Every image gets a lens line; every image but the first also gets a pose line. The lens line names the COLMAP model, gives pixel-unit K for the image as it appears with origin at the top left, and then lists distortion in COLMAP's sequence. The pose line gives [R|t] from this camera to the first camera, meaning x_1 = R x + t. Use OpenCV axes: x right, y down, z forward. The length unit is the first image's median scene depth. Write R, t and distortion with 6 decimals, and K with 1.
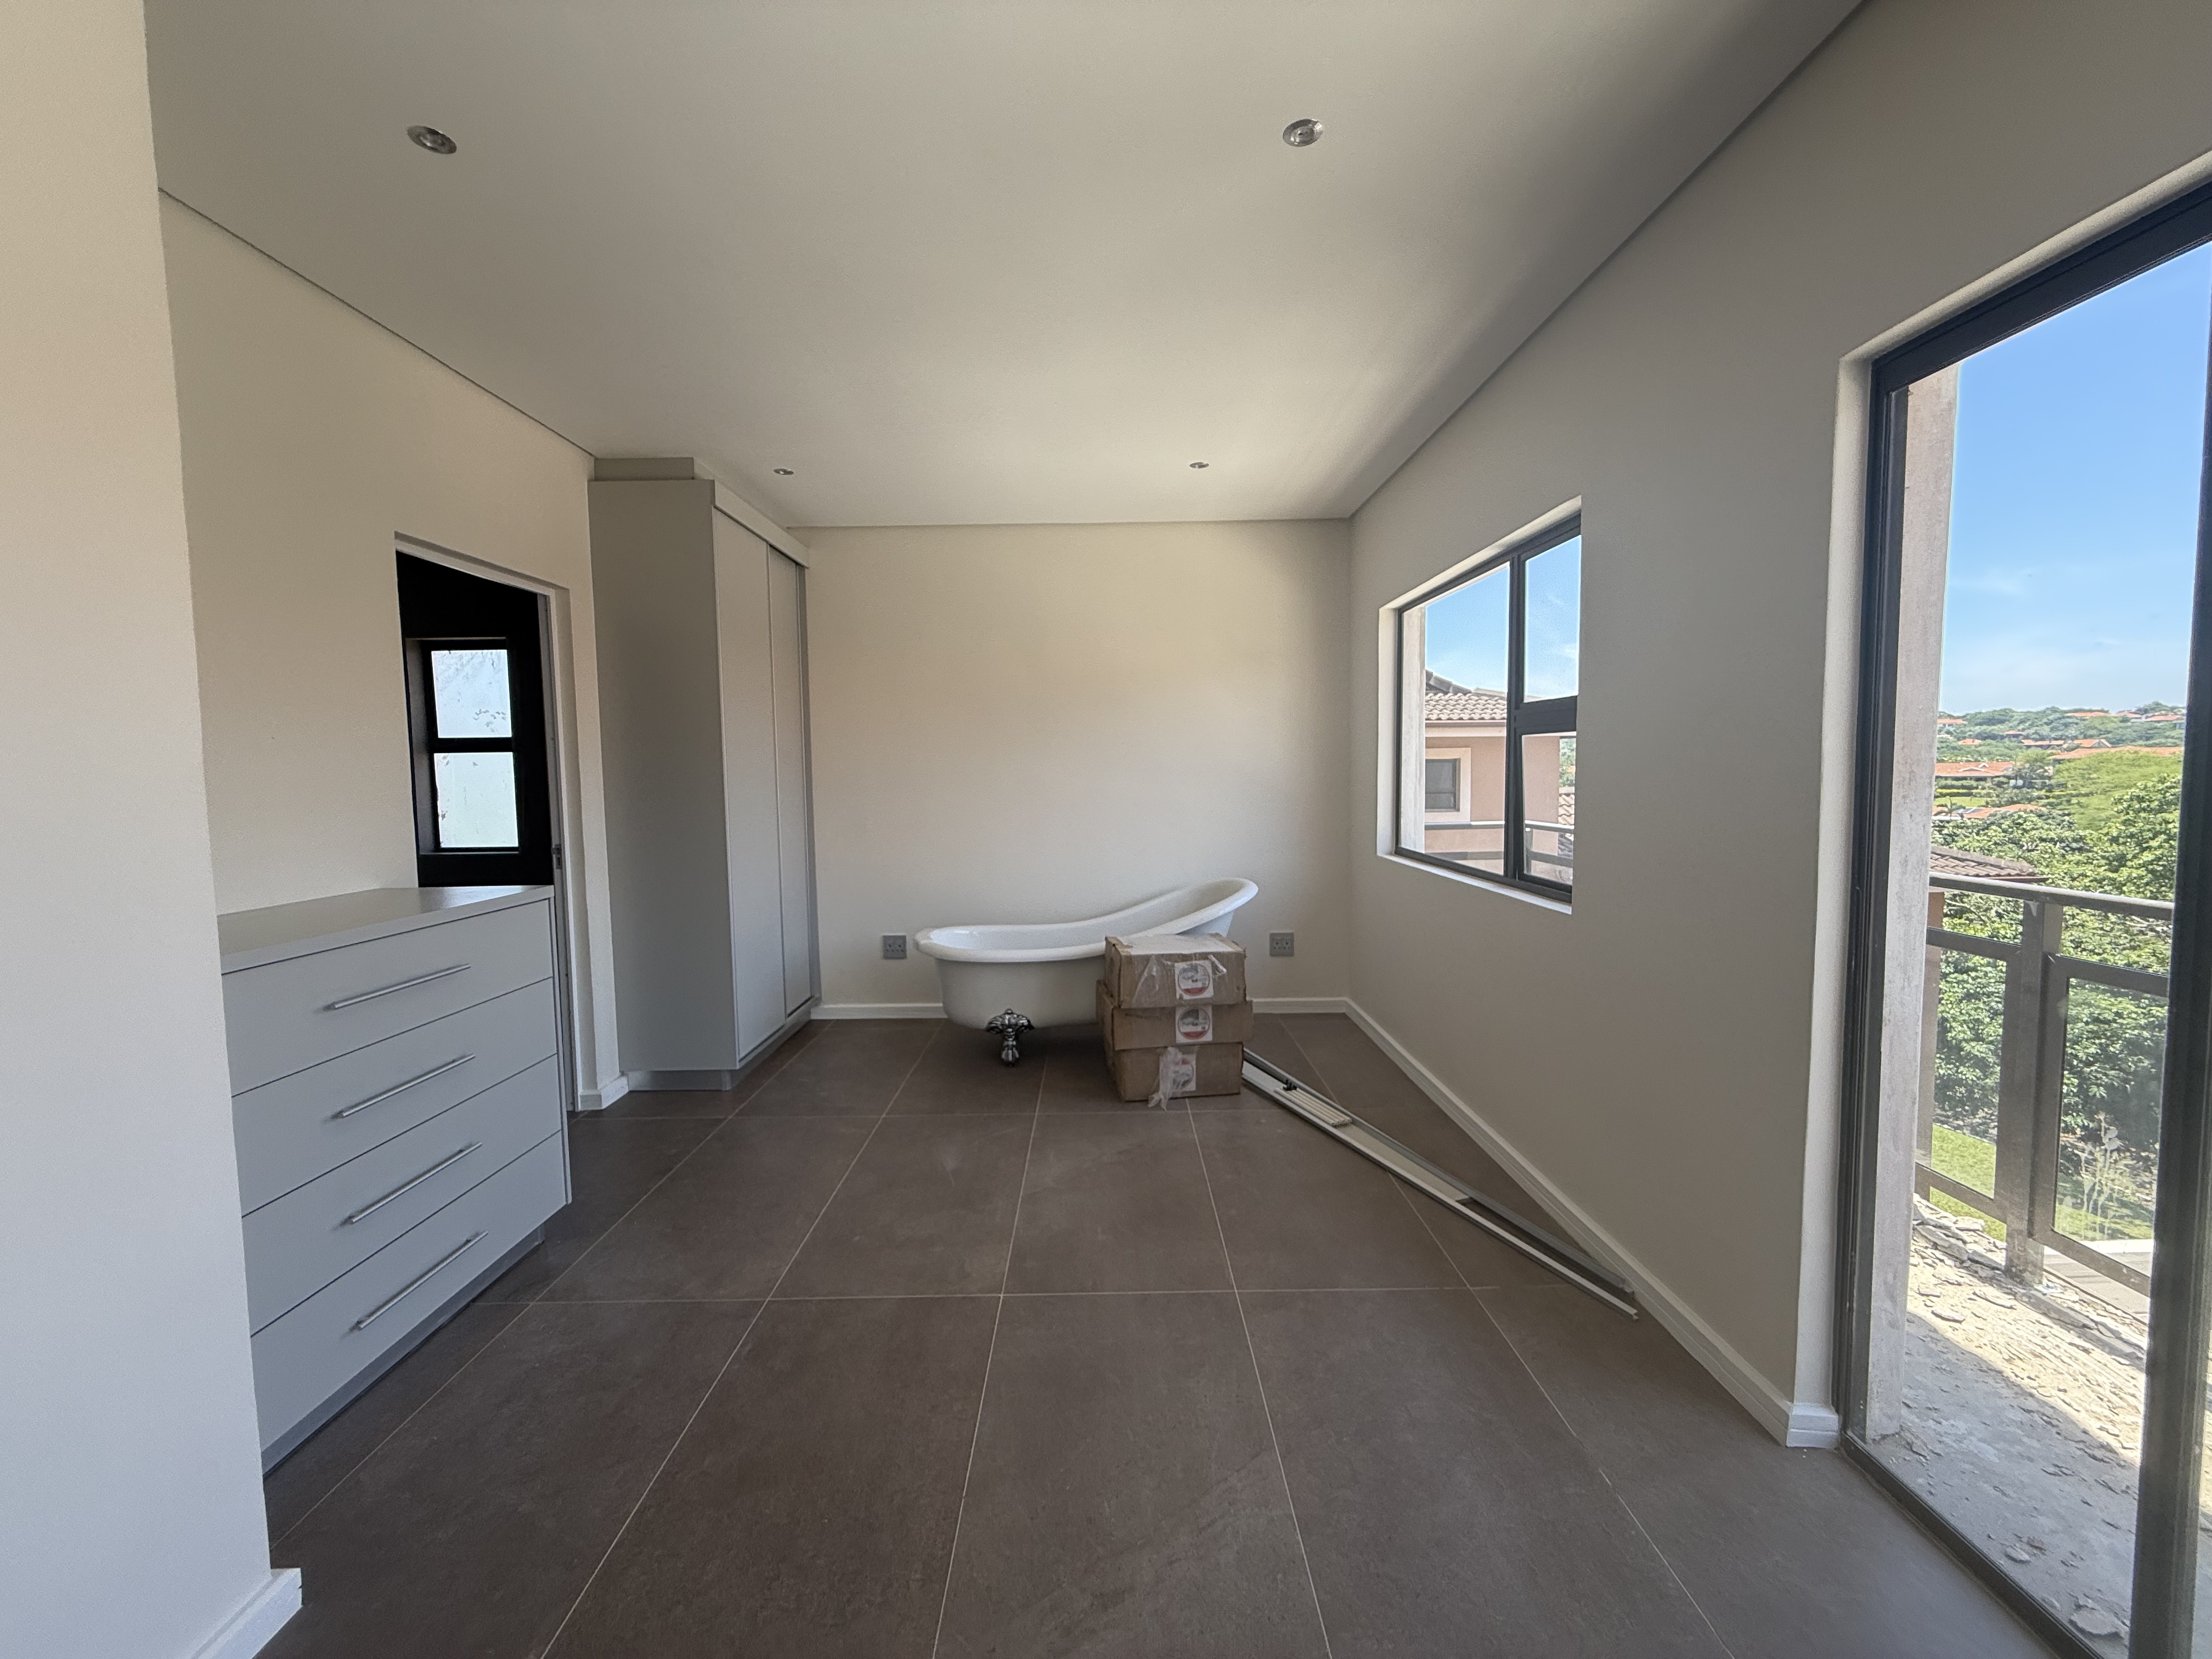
lens RADIAL K [[884.0, 0, 1112.1], [0, 884.0, 841.1], [0, 0, 1]] dist [0.001396, 0.000419]
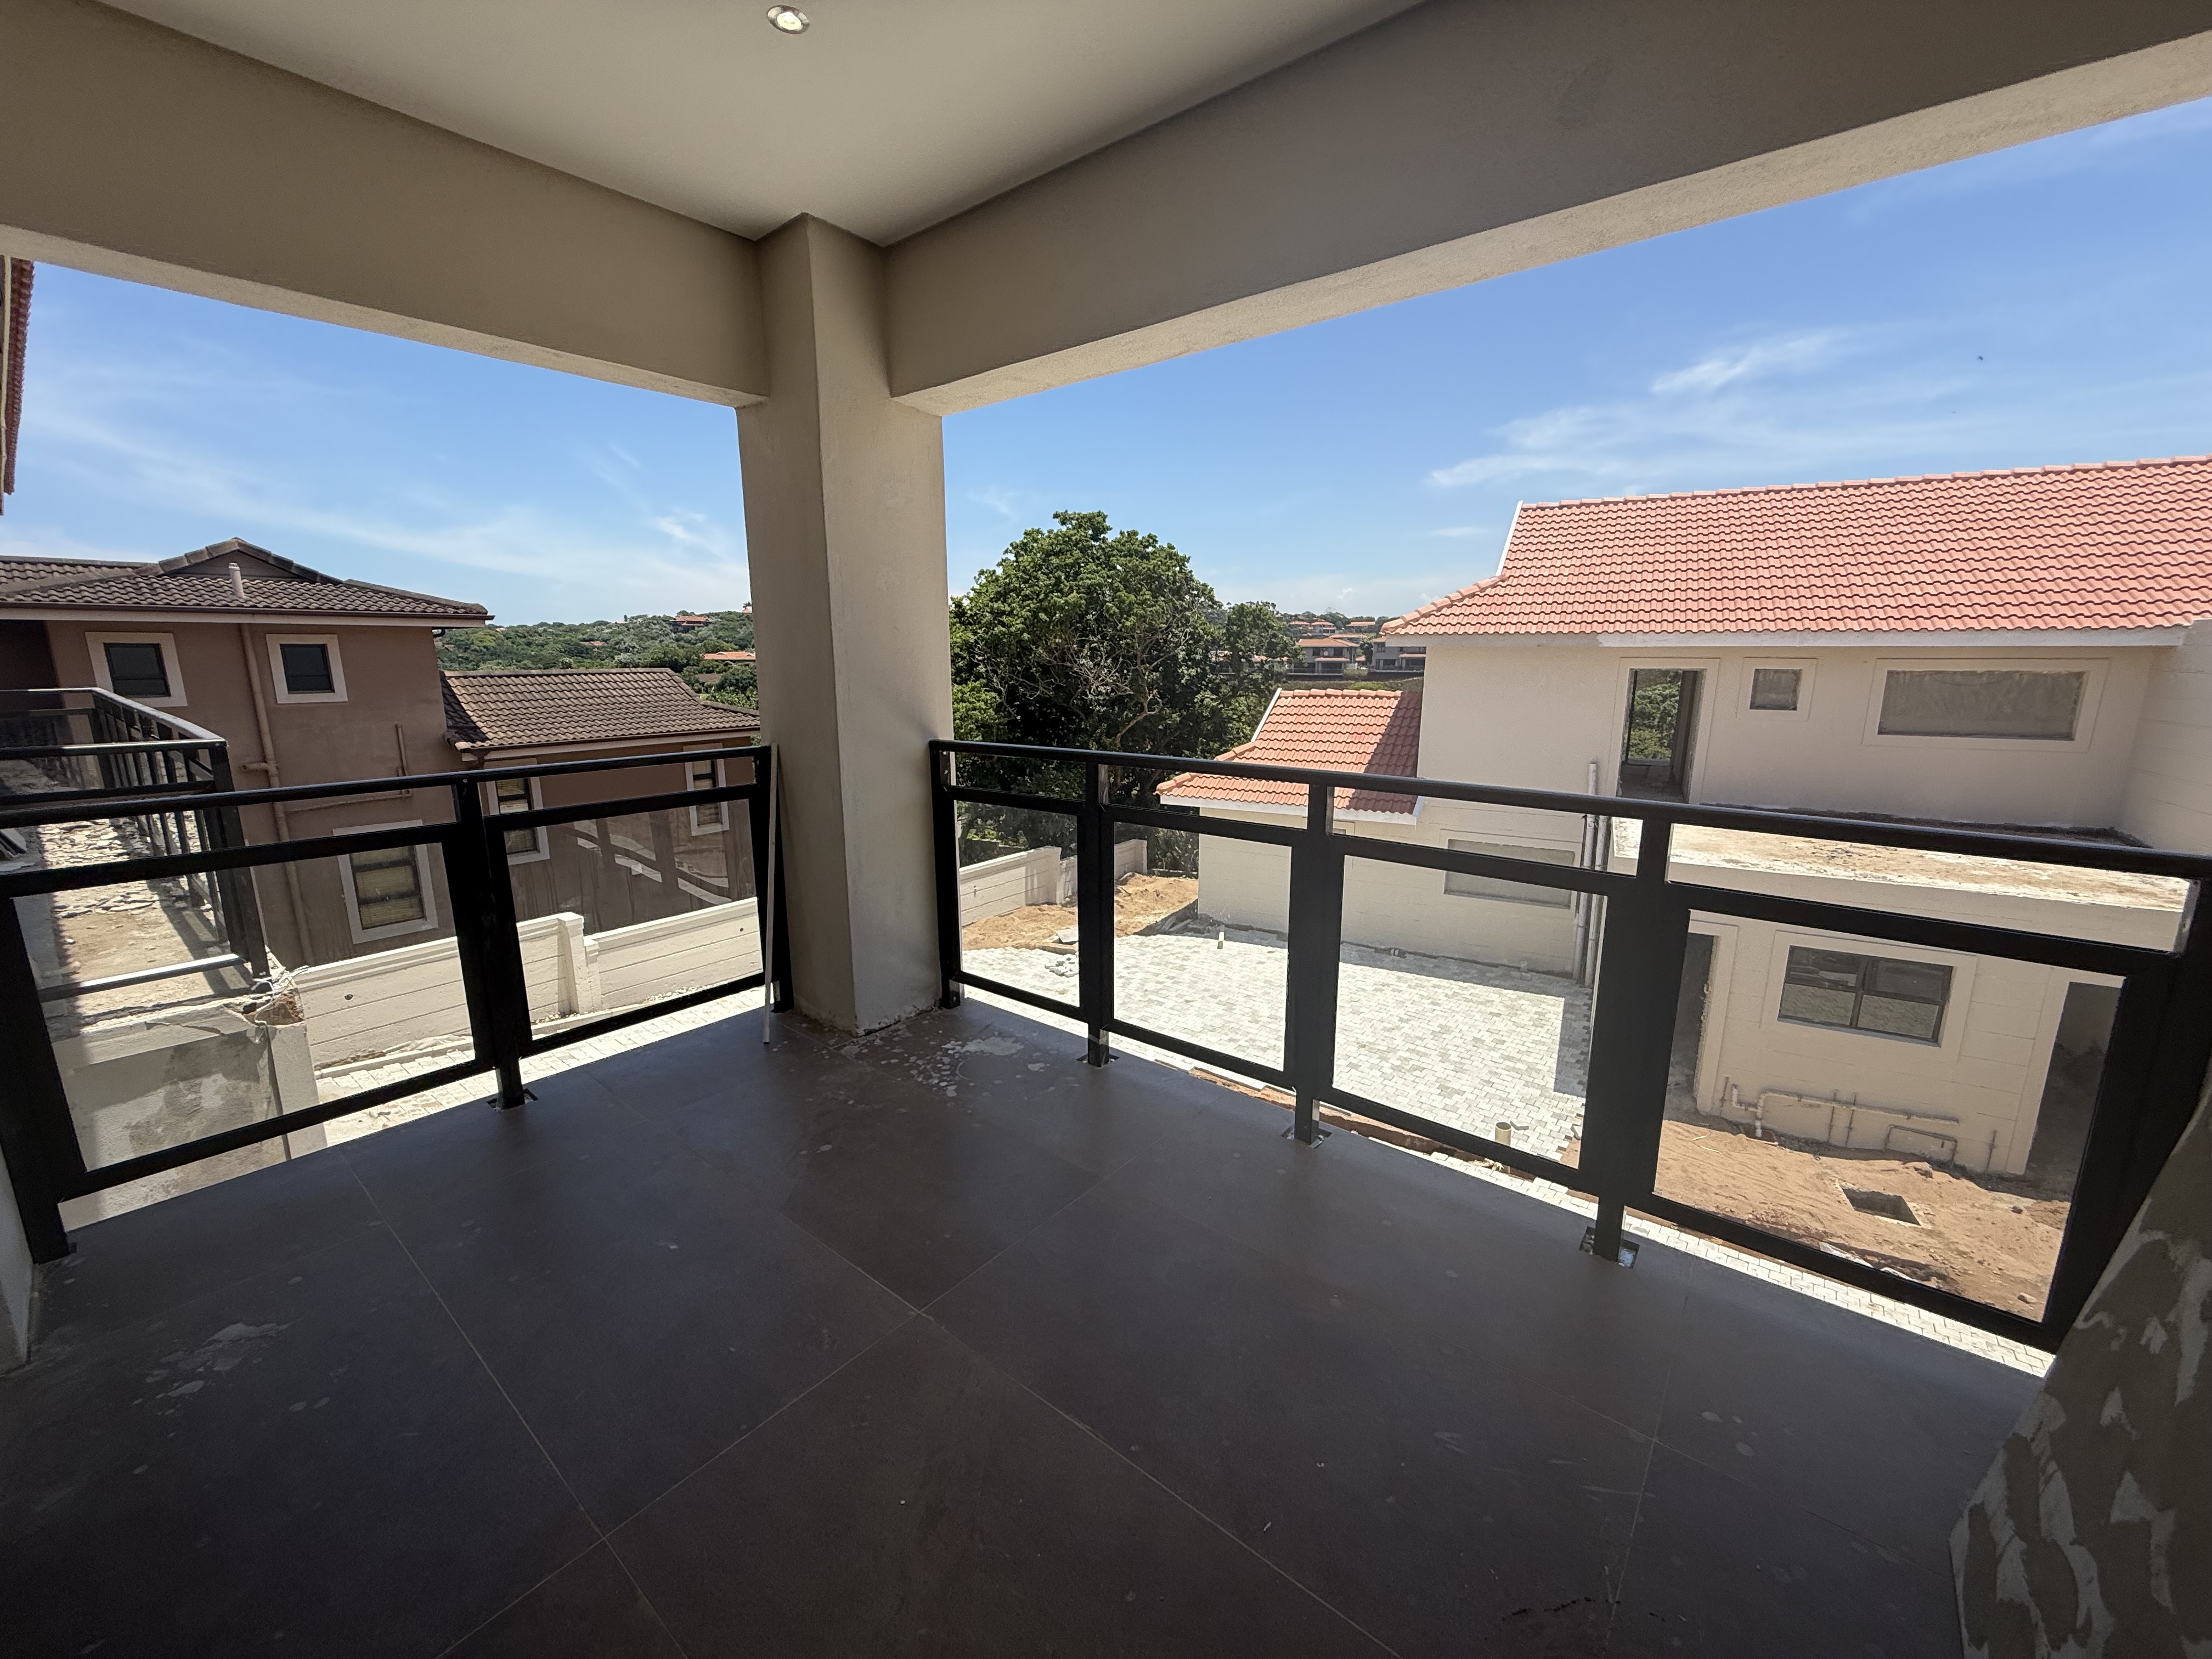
lens RADIAL K [[884.0, 0, 1093.0], [0, 884.0, 819.8], [0, 0, 1]] dist [0.001396, 0.000419]
pose [[0.645417, -0.135687, 0.751682, 0.613185], [0.059538, 0.990038, 0.127592, 0.171950], [-0.761507, -0.037596, 0.647066, -1.937498]]
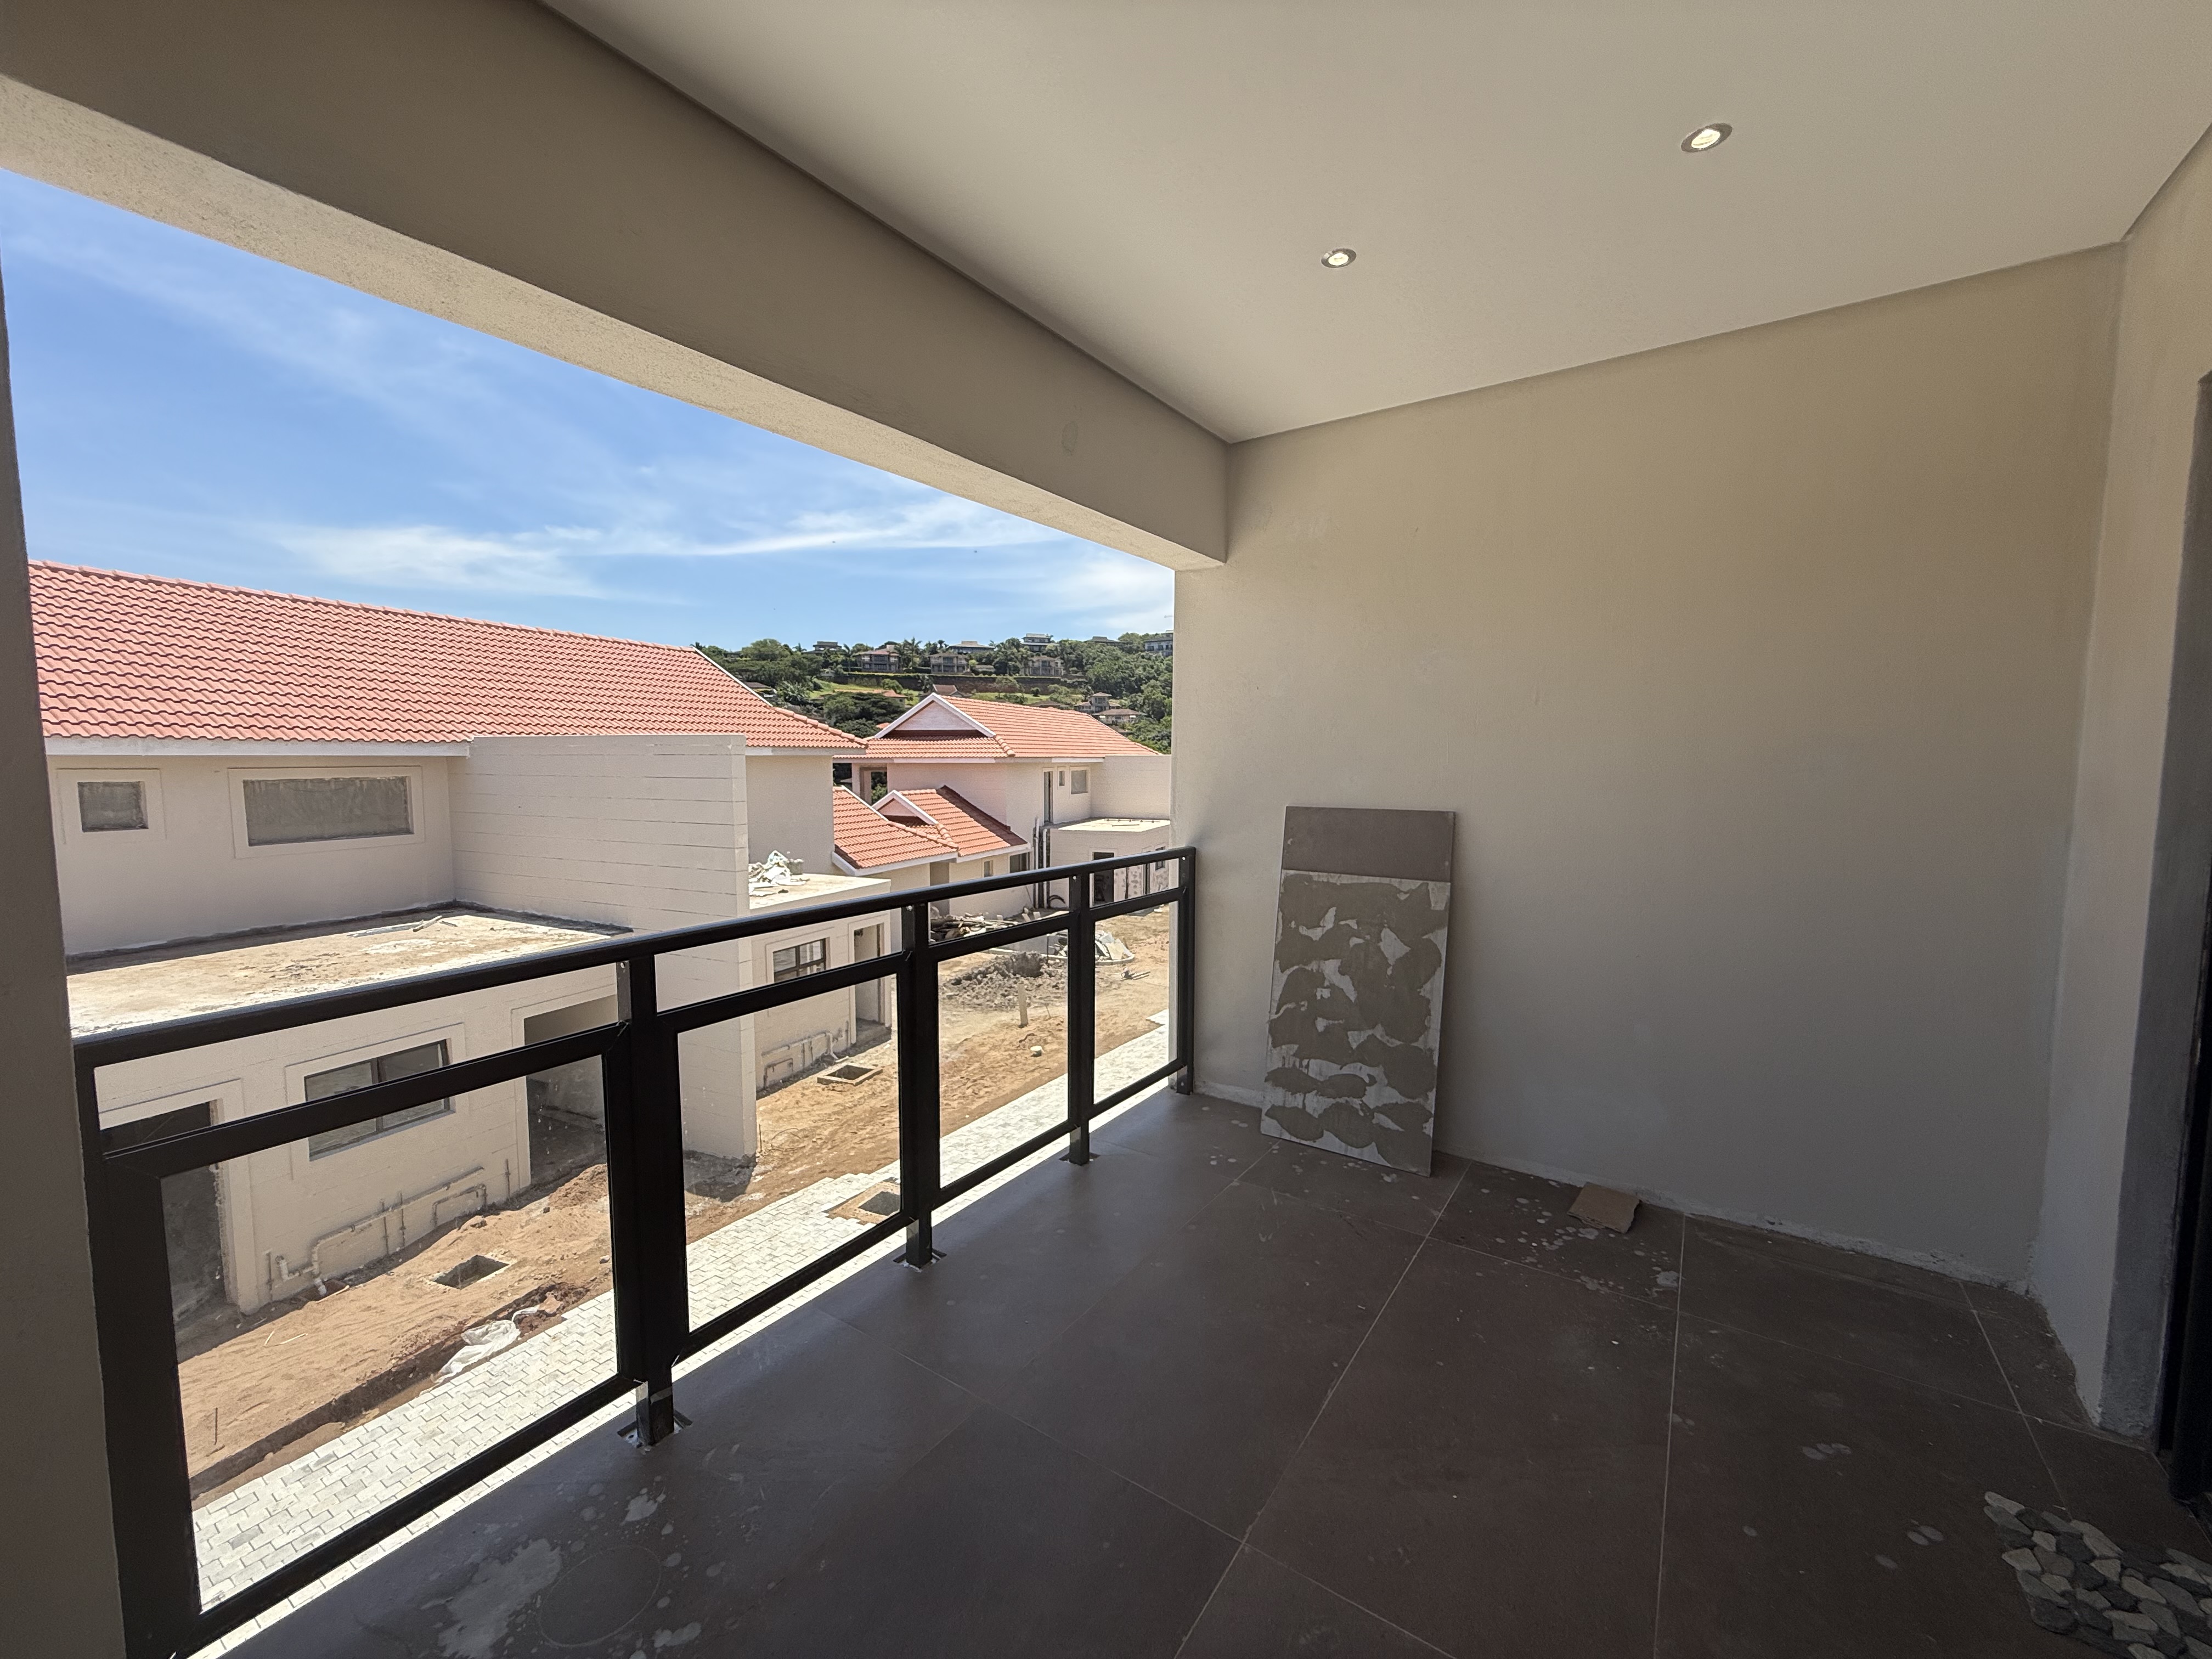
lens RADIAL K [[884.0, 0, 1120.1], [0, 884.0, 821.2], [0, 0, 1]] dist [0.001396, 0.000419]
pose [[-0.823051, -0.037379, 0.566737, 0.701638], [0.050251, 0.989127, 0.138215, 0.069525], [-0.565741, 0.142237, -0.812223, -1.107100]]
